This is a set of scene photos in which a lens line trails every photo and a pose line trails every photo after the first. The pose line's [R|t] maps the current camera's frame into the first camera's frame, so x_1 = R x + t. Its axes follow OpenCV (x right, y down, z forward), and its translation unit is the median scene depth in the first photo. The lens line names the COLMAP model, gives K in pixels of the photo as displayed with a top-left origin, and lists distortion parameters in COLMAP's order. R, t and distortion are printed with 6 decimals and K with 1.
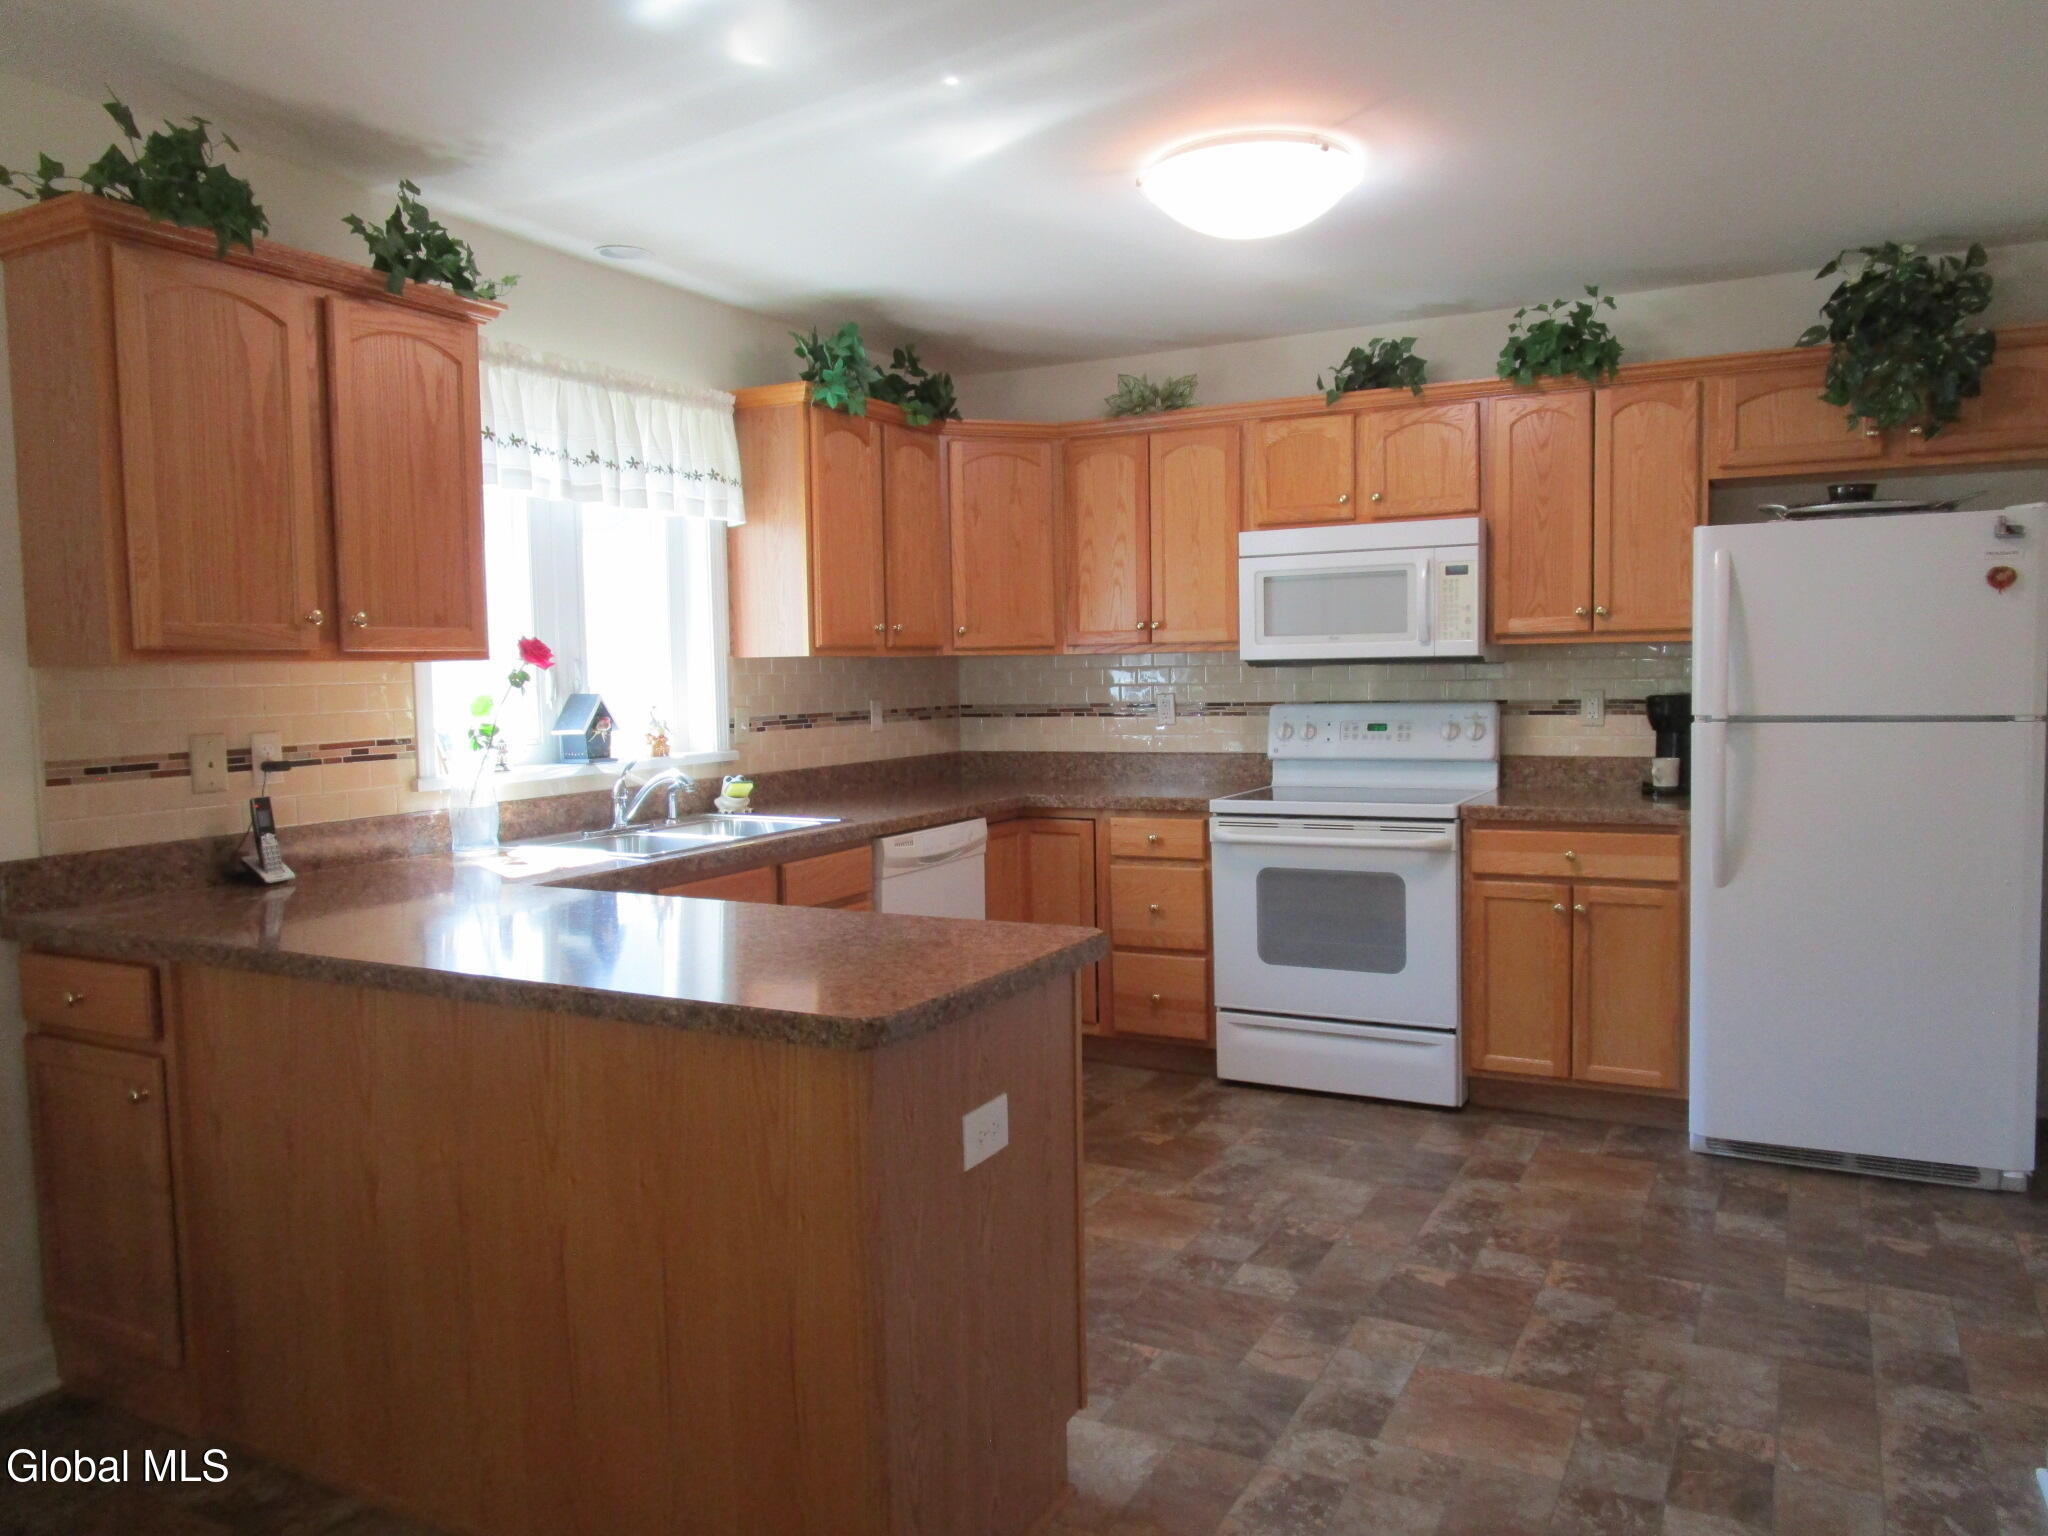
lens RADIAL K [[1465.9, 0, 1020.4], [0, 1465.9, 761.2], [0, 0, 1]] dist [-0.022788, 0.011130]
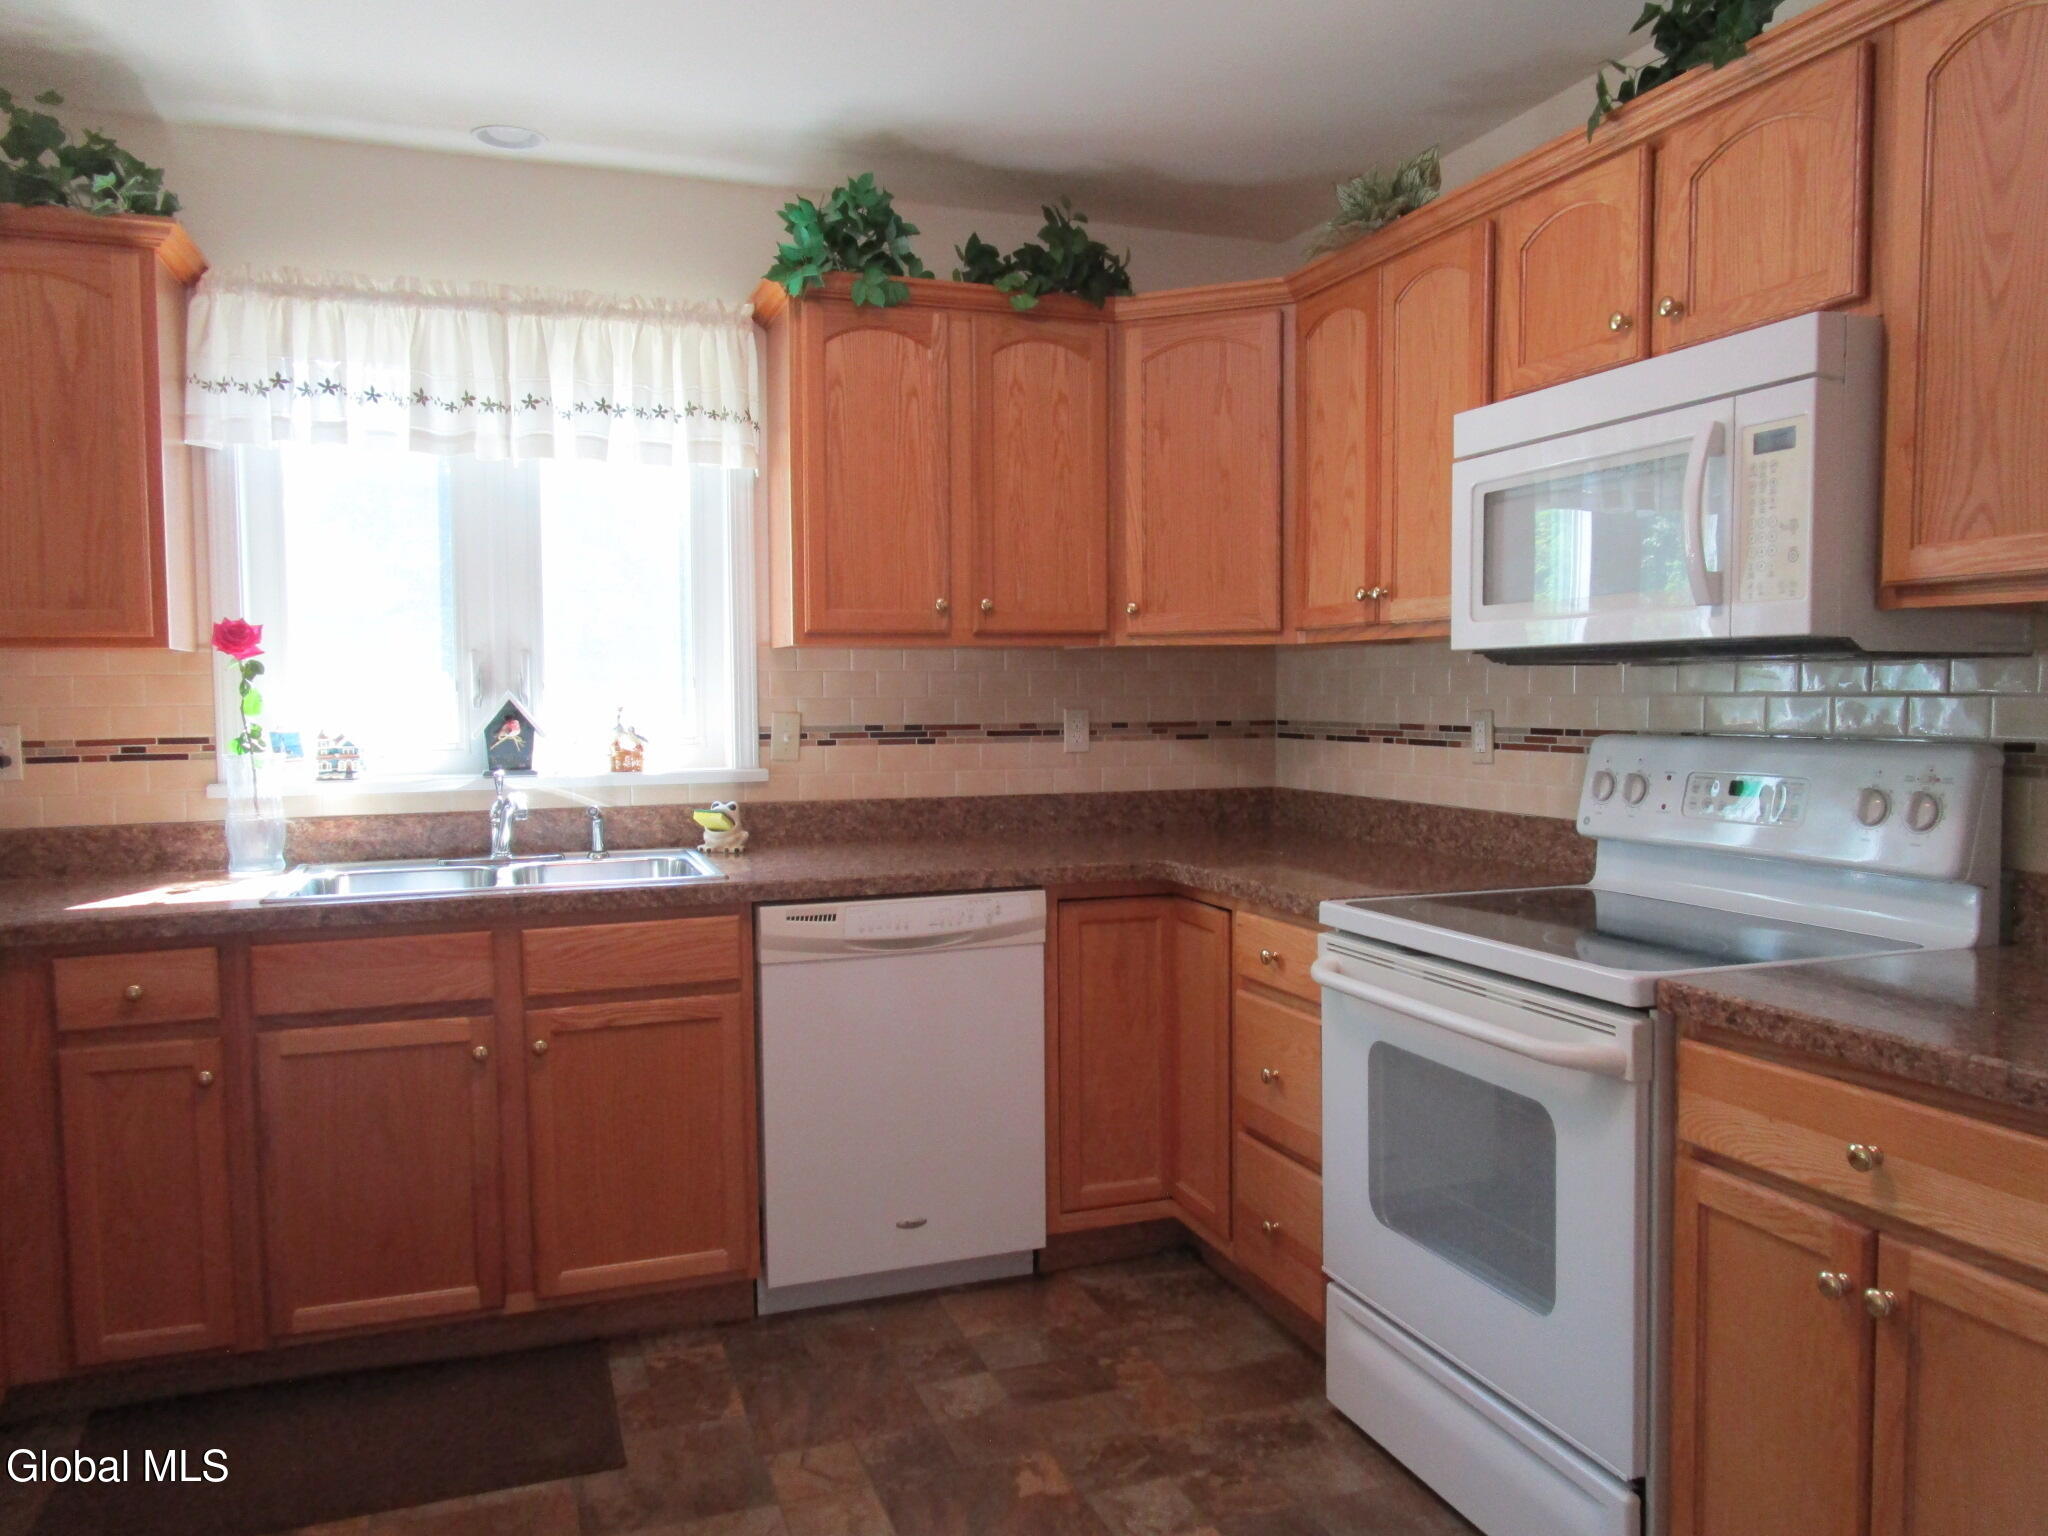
lens RADIAL K [[1465.9, 0, 1019.9], [0, 1465.9, 768.4], [0, 0, 1]] dist [-0.022788, 0.011130]
pose [[0.748053, 0.050227, -0.661735, 0.412411], [-0.048947, 0.998592, 0.020463, -0.030003], [0.661831, 0.017083, 0.749458, 0.512370]]
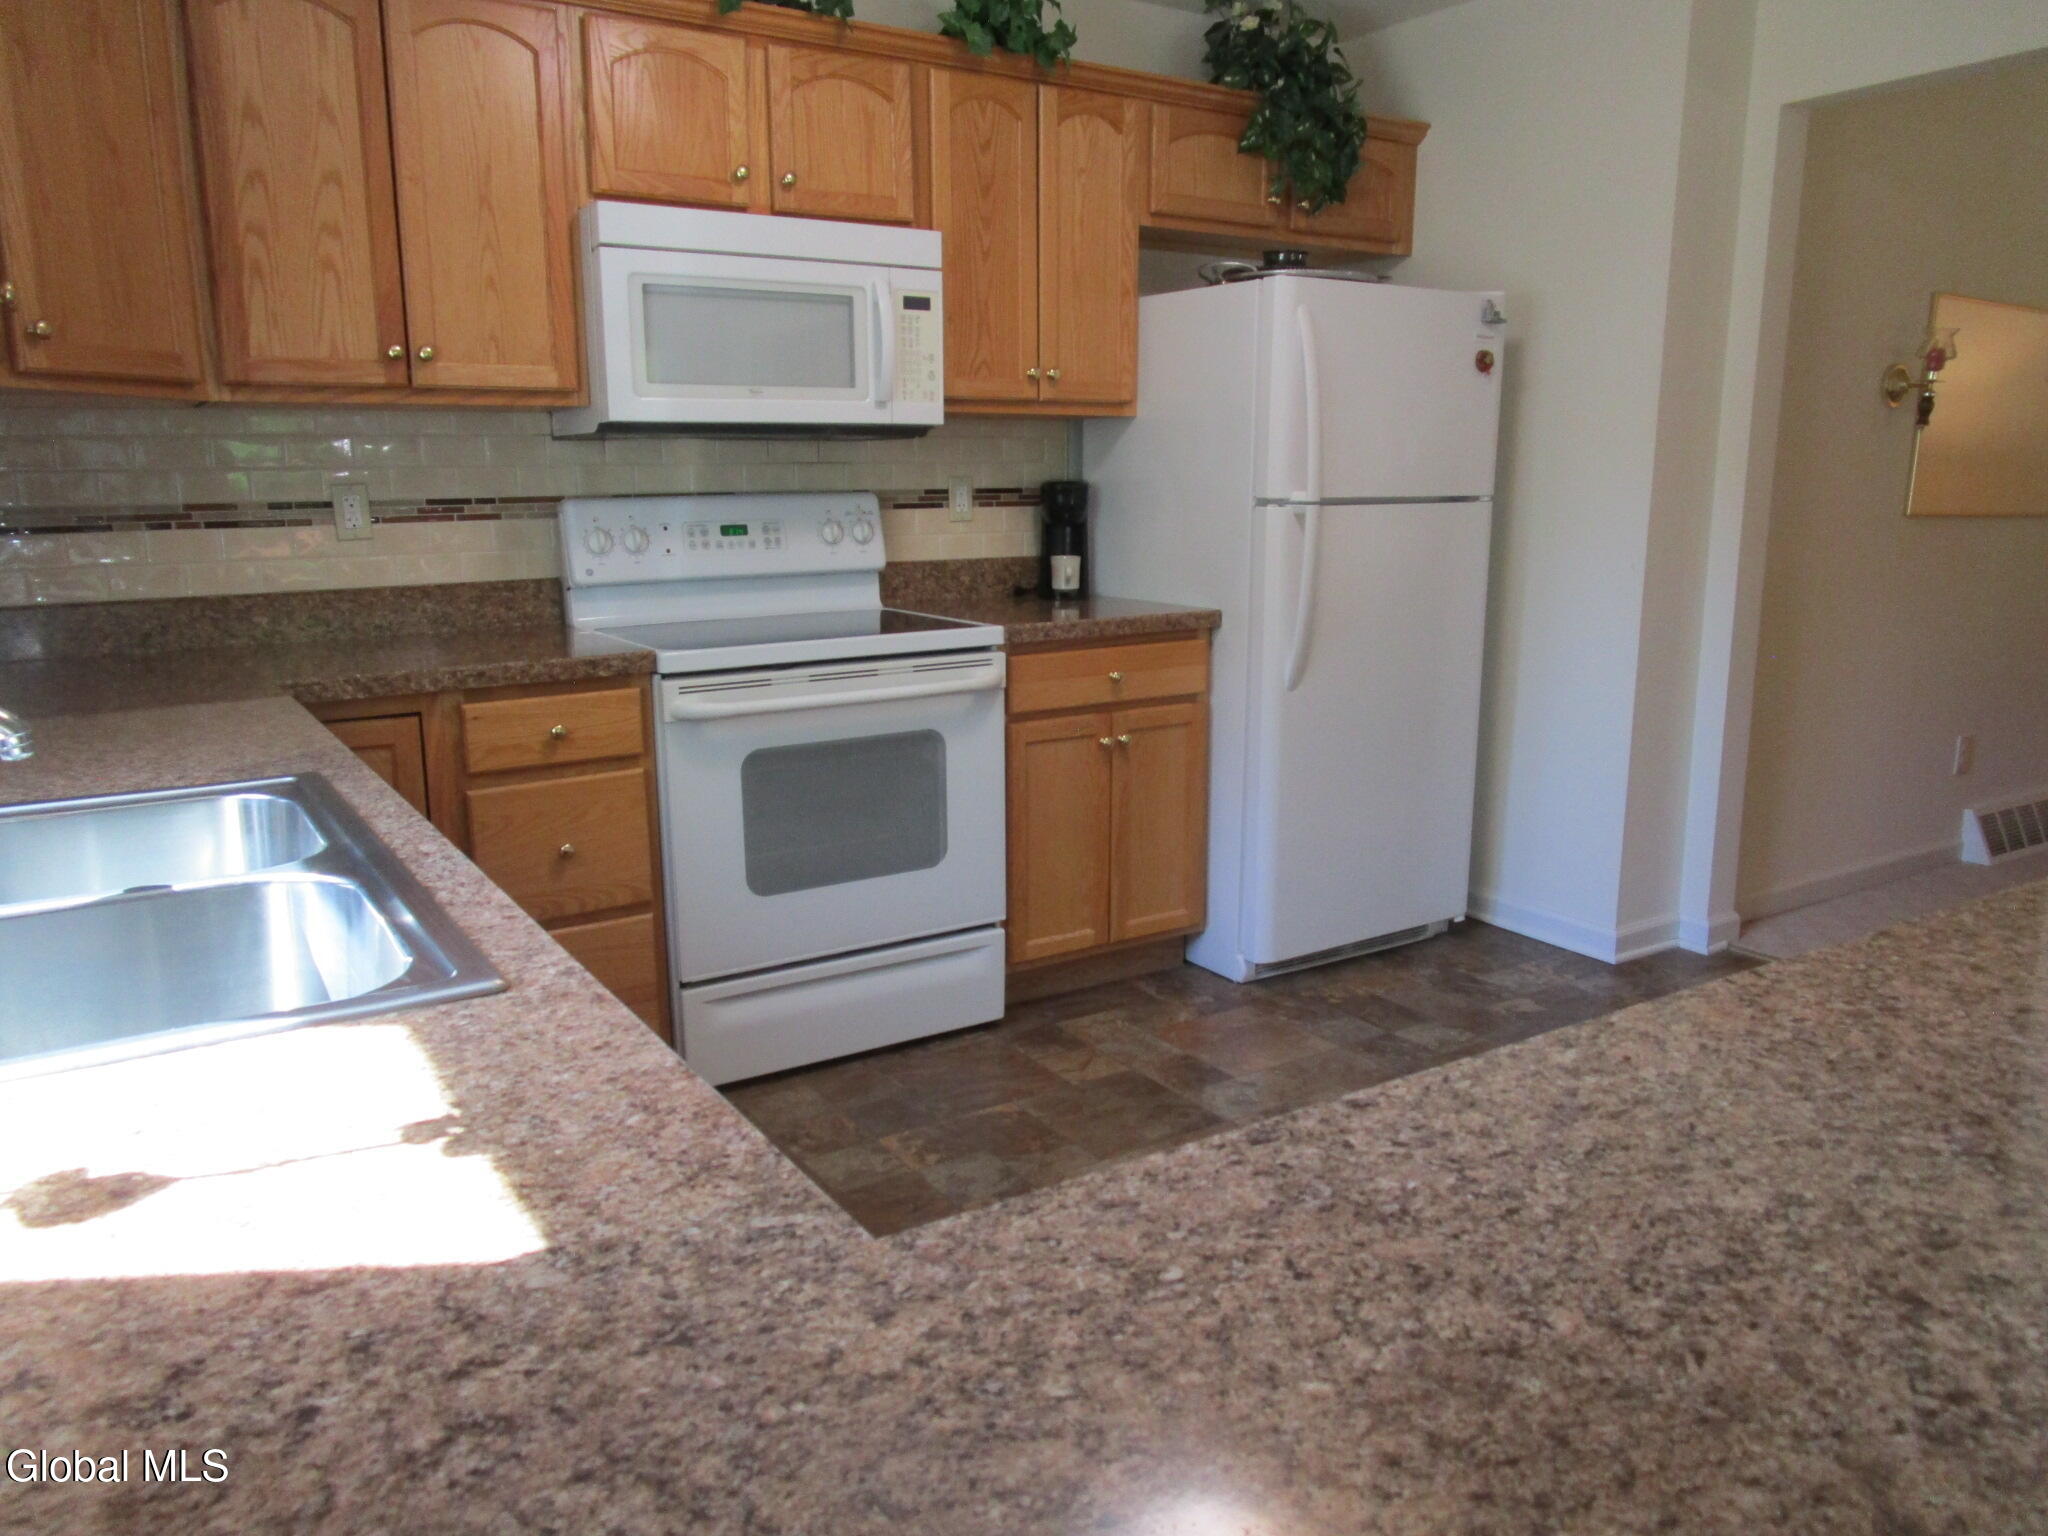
lens RADIAL K [[1465.9, 0, 1004.8], [0, 1465.9, 766.2], [0, 0, 1]] dist [-0.022788, 0.011130]
pose [[0.489703, -0.155650, 0.857883, -0.326363], [0.053322, 0.987441, 0.148719, -0.009941], [-0.870257, -0.027084, 0.491852, 0.586027]]
